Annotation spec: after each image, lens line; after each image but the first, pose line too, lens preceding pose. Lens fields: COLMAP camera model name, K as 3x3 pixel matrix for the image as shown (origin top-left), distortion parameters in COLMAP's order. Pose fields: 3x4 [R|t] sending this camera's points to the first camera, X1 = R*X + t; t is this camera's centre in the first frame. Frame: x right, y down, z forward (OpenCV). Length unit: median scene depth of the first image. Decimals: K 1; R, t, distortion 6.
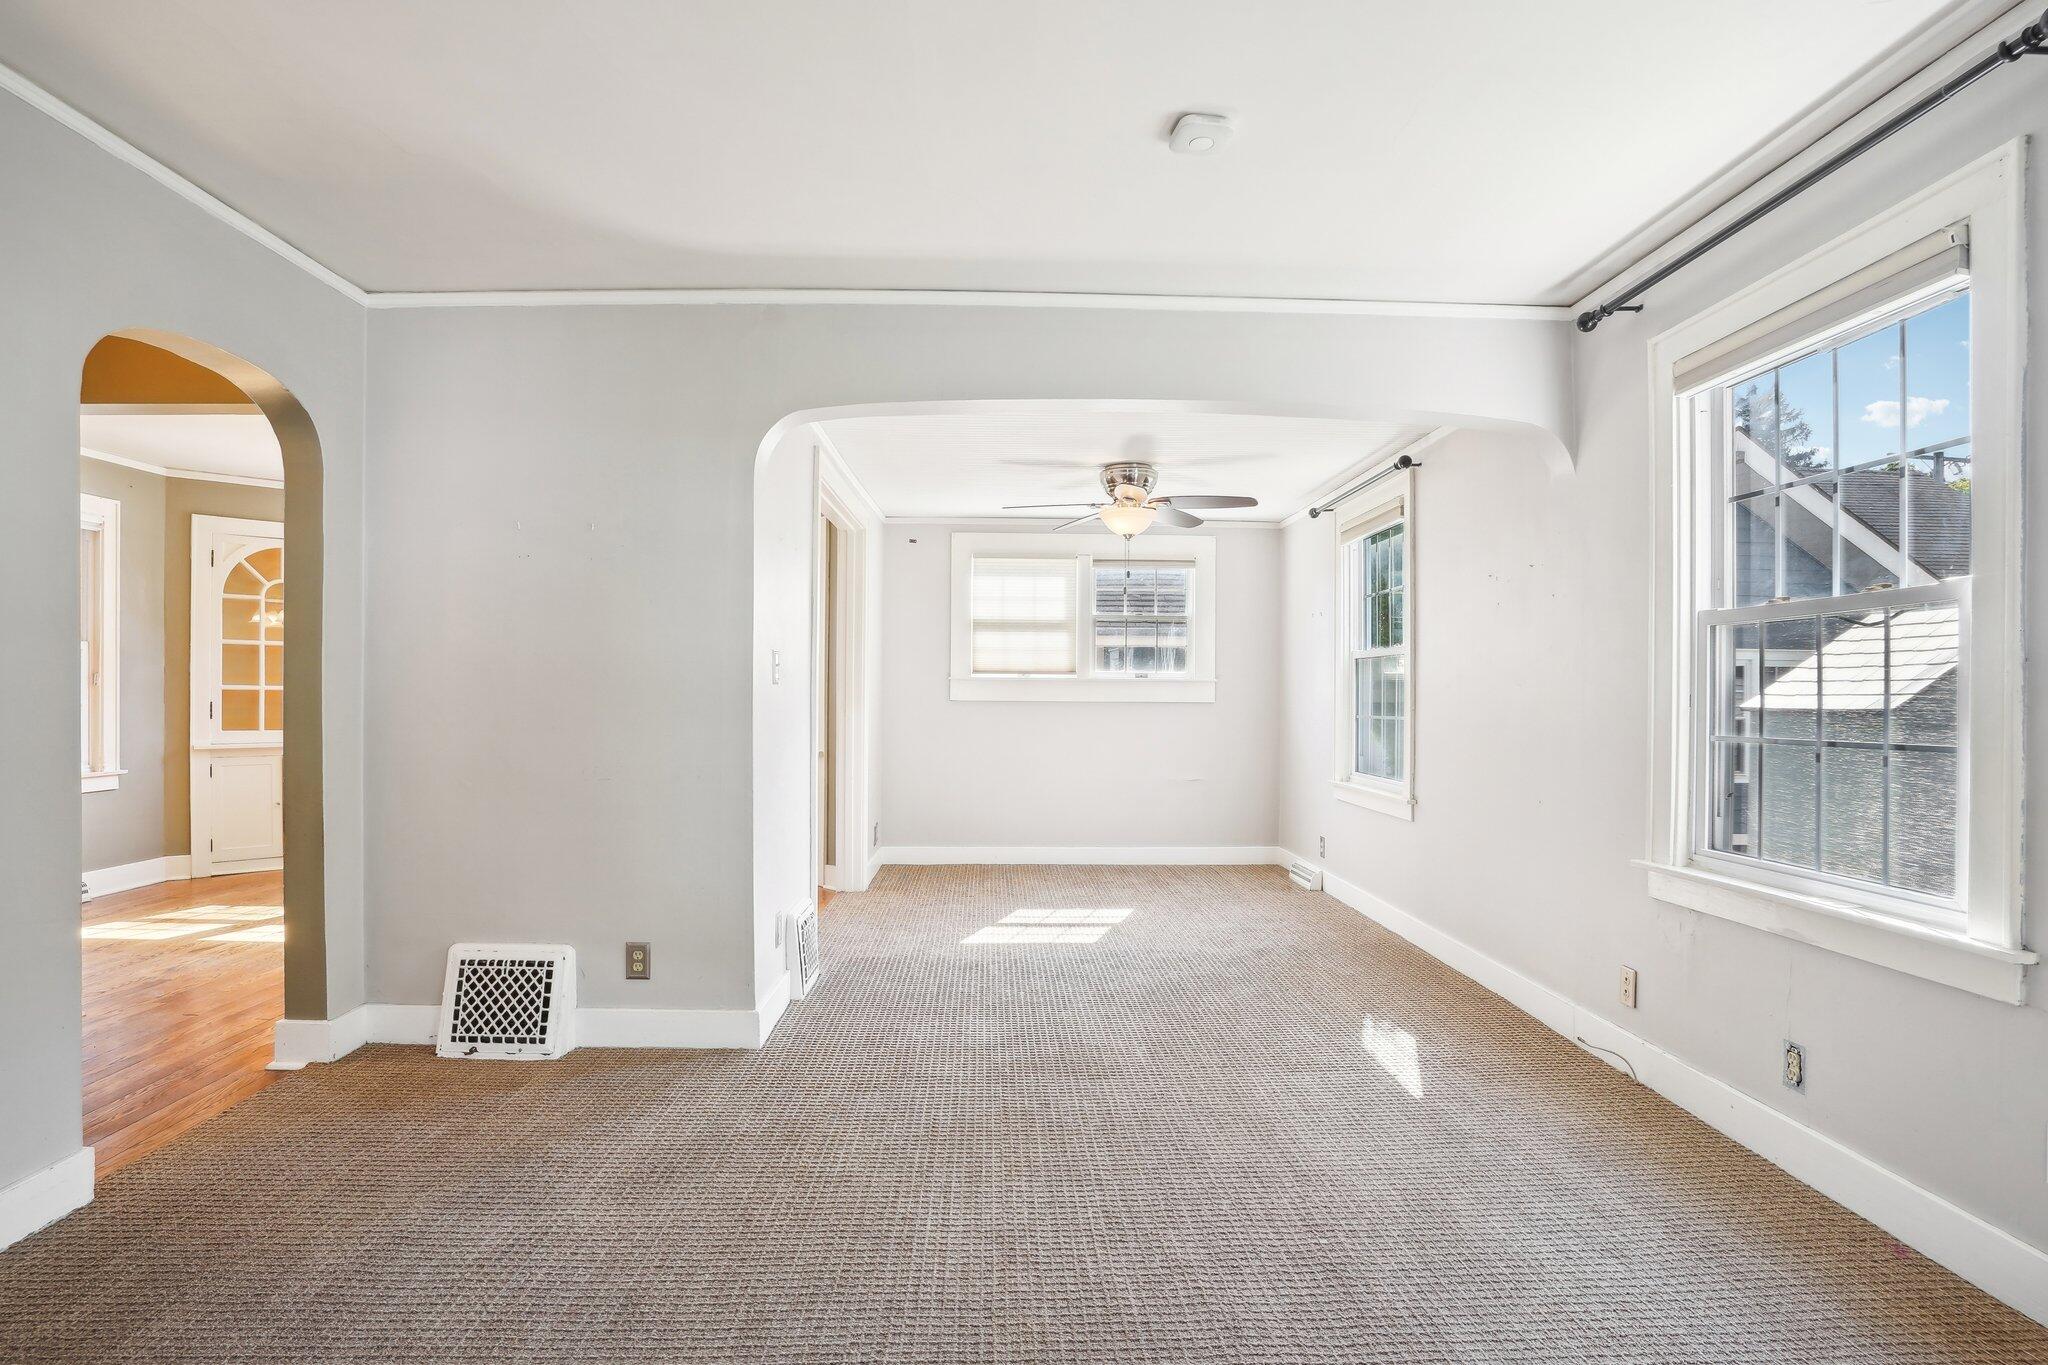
lens RADIAL K [[1072.0, 0, 1013.2], [0, 1072.0, 699.7], [0, 0, 1]] dist [-0.085233, 0.041386]
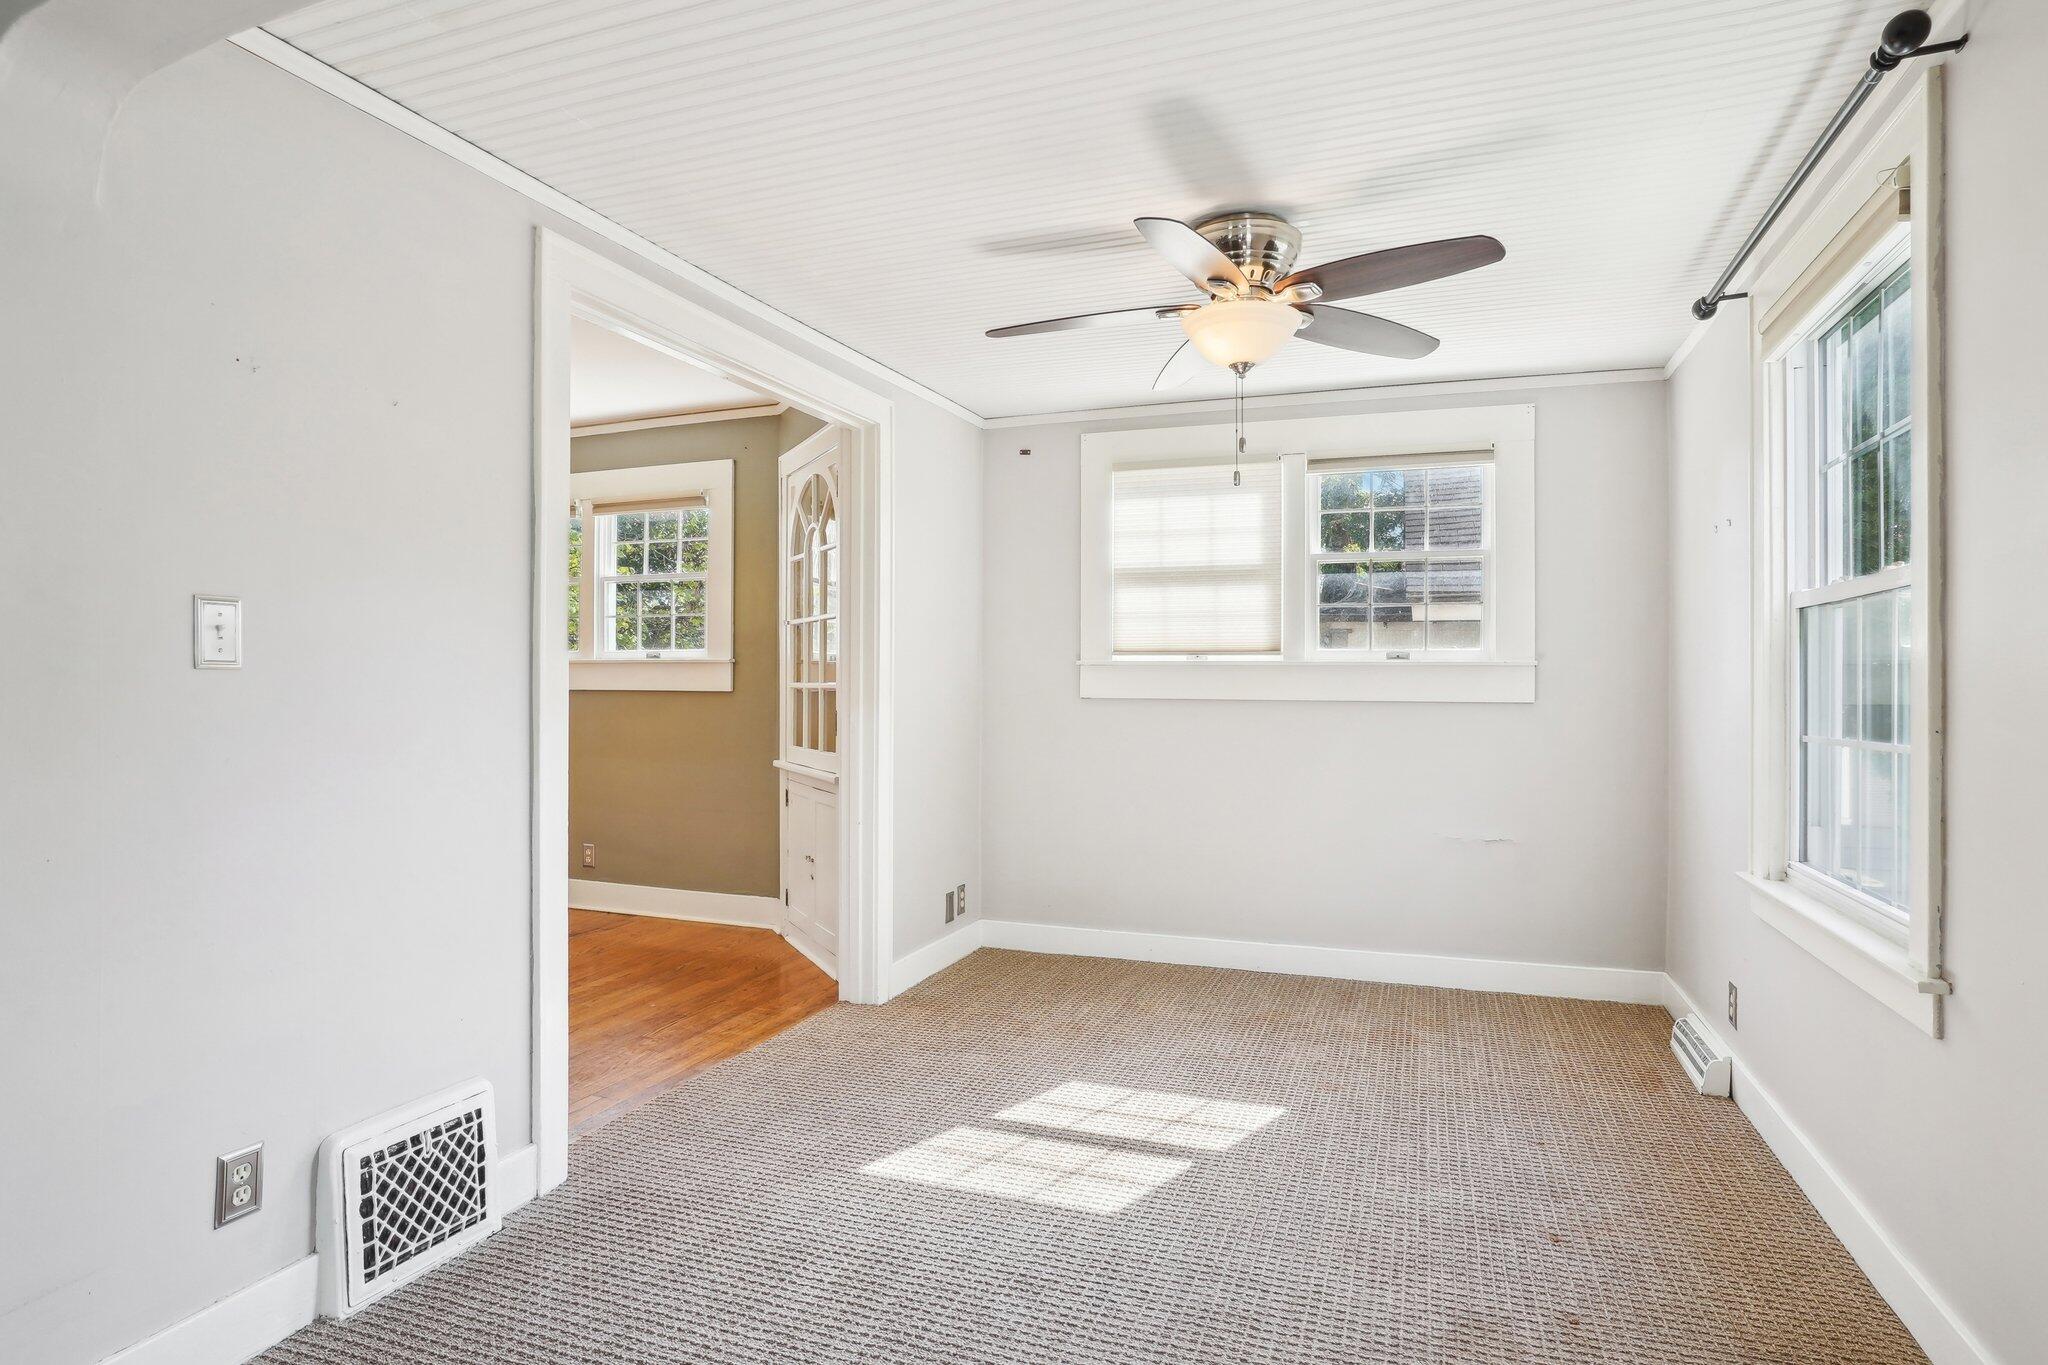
lens RADIAL K [[1132.9, 0, 995.8], [0, 1132.9, 692.6], [0, 0, 1]] dist [-0.078819, 0.034023]
pose [[0.925659, 0.000288, -0.378359, 0.296289], [-0.000638, 0.999999, -0.000800, -0.004524], [0.378359, 0.000982, 0.925659, 0.720535]]
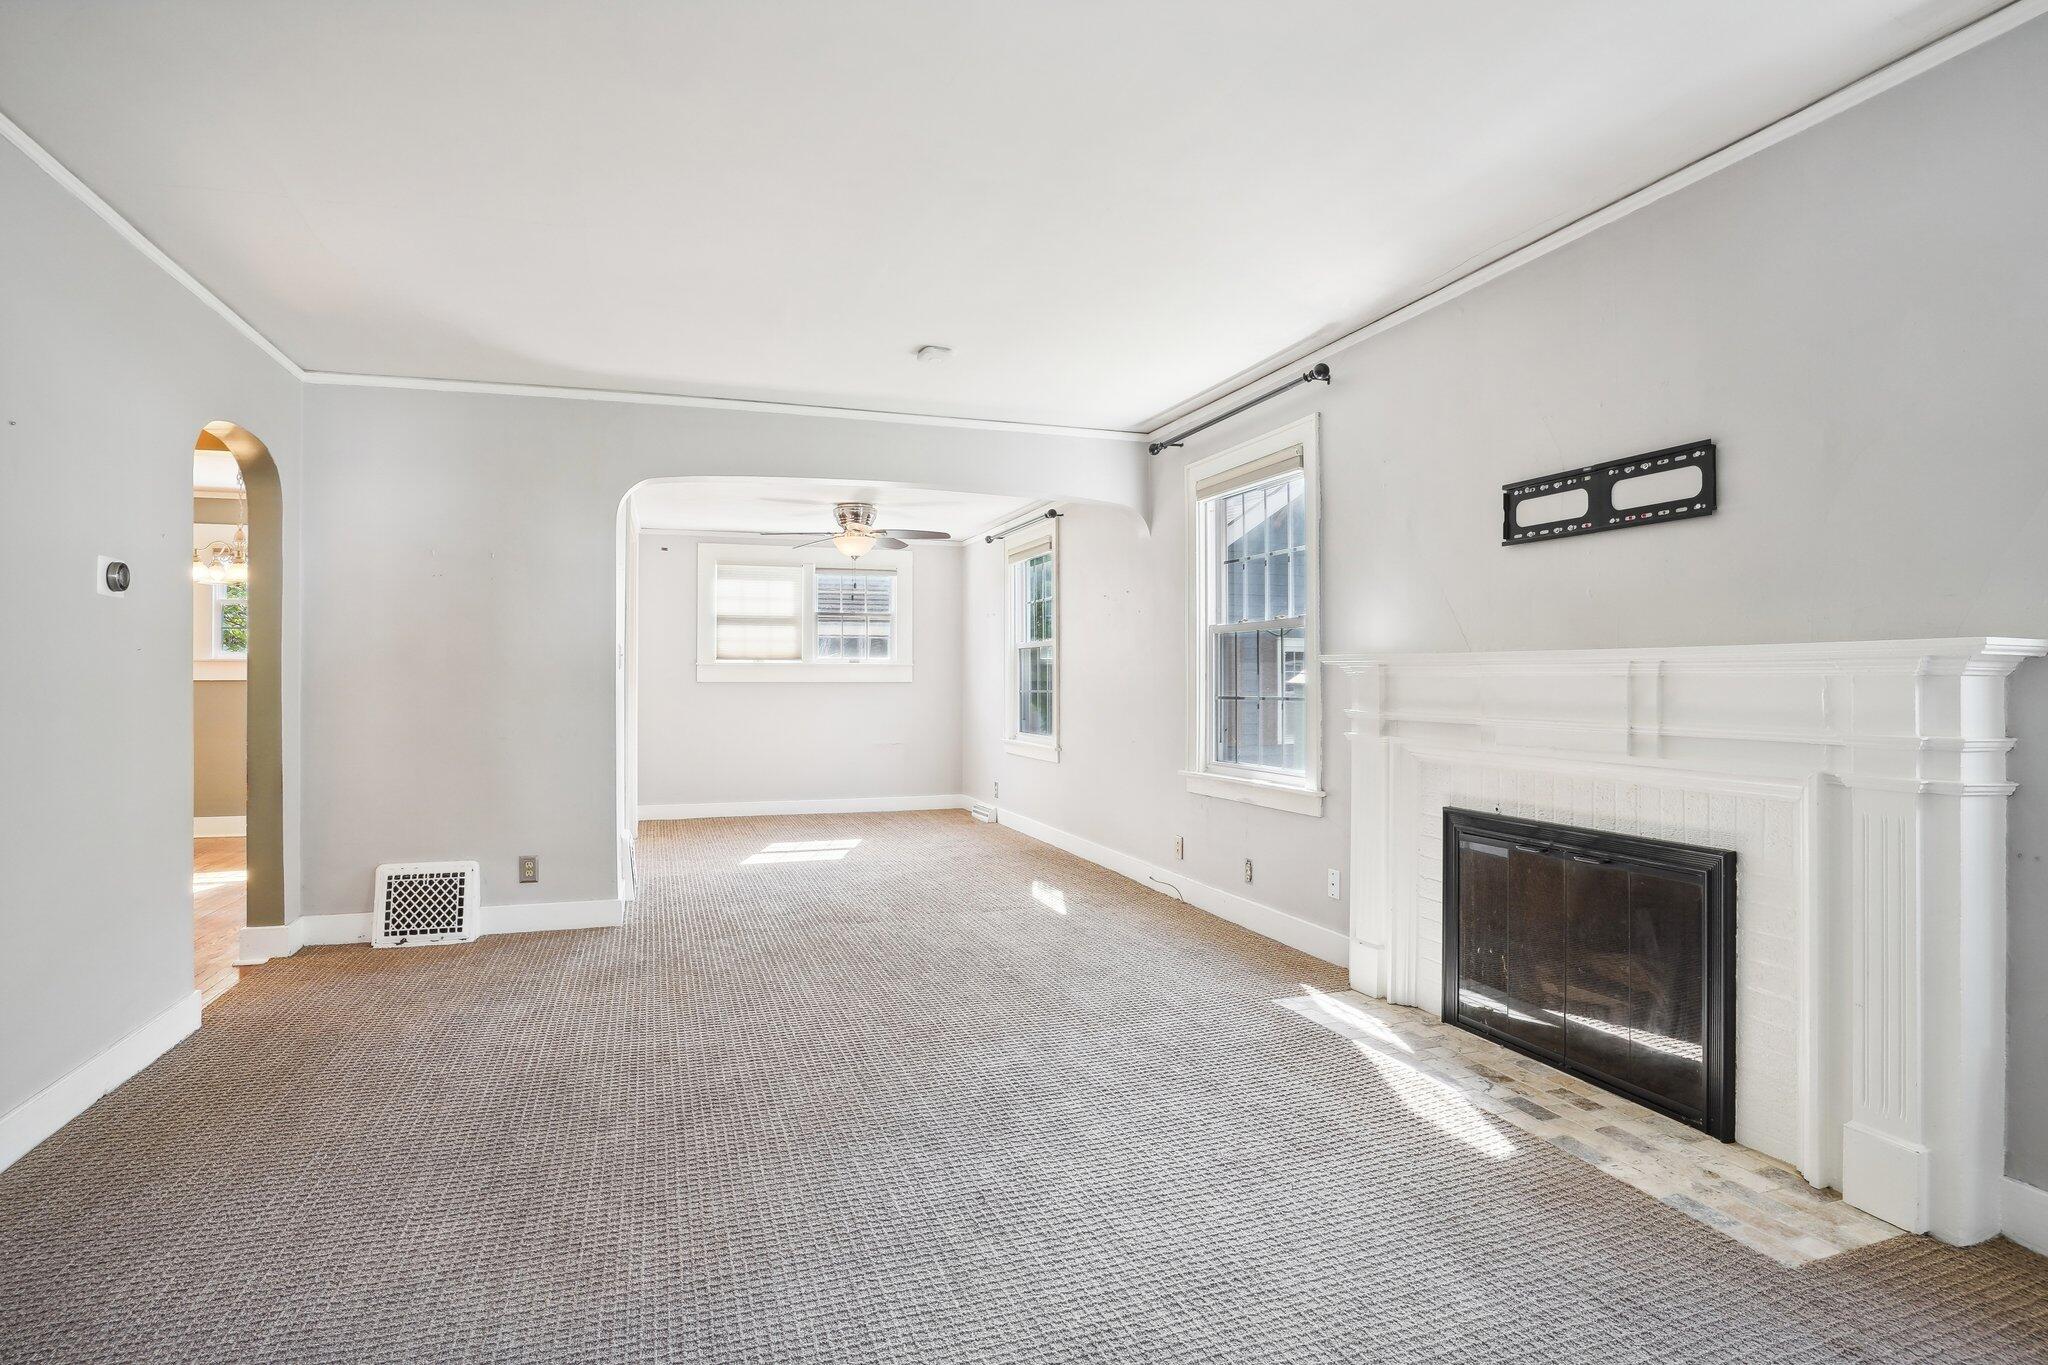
lens RADIAL K [[1072.0, 0, 1013.2], [0, 1072.0, 699.7], [0, 0, 1]] dist [-0.085233, 0.041386]
pose [[0.953568, -0.011593, 0.300956, -0.161345], [0.006958, 0.999840, 0.016469, 0.006624], [-0.301099, -0.013611, 0.953496, -0.501984]]
